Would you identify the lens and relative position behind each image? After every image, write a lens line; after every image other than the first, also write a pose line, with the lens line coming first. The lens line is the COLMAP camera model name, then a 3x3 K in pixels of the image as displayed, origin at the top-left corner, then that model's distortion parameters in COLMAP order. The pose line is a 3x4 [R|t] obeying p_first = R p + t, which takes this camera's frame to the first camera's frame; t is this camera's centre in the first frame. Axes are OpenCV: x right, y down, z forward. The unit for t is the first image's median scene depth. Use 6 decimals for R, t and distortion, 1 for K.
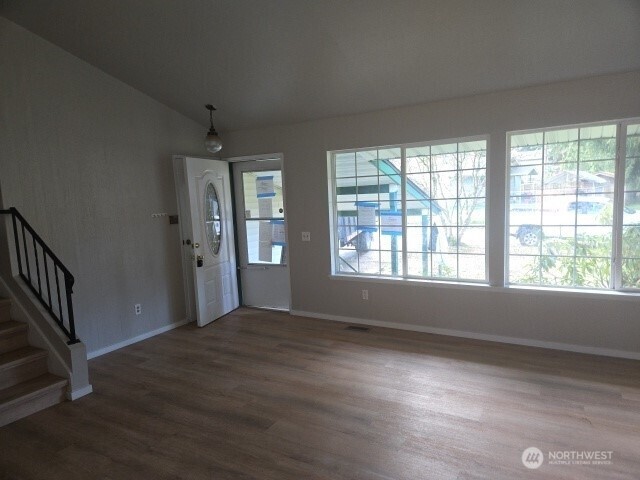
lens RADIAL K [[420.3, 0, 323.4], [0, 420.3, 252.8], [0, 0, 1]] dist [0.084220, -0.060922]
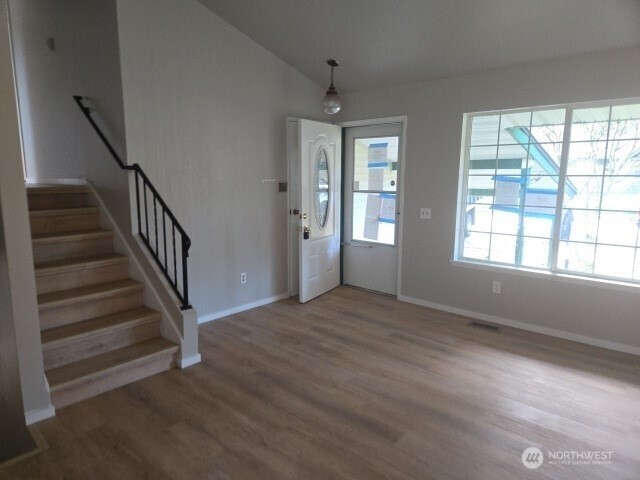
lens RADIAL K [[420.6, 0, 317.9], [0, 420.6, 248.3], [0, 0, 1]] dist [0.078370, -0.056128]
pose [[0.977416, 0.080468, -0.195405, -0.093783], [-0.072251, 0.996190, 0.048831, 0.006876], [0.198590, -0.033610, 0.979506, 0.108020]]
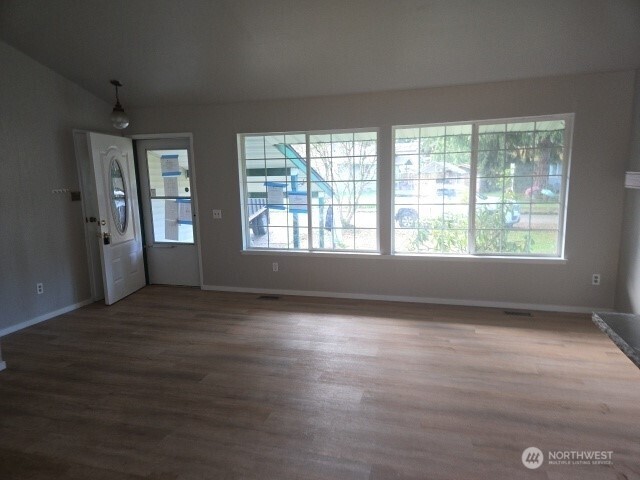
lens RADIAL K [[420.6, 0, 317.9], [0, 420.6, 248.3], [0, 0, 1]] dist [0.078370, -0.056128]
pose [[0.970094, -0.017518, 0.242098, -0.061477], [0.011540, 0.999593, 0.026087, 0.024607], [-0.242457, -0.022513, 0.969901, -0.100390]]
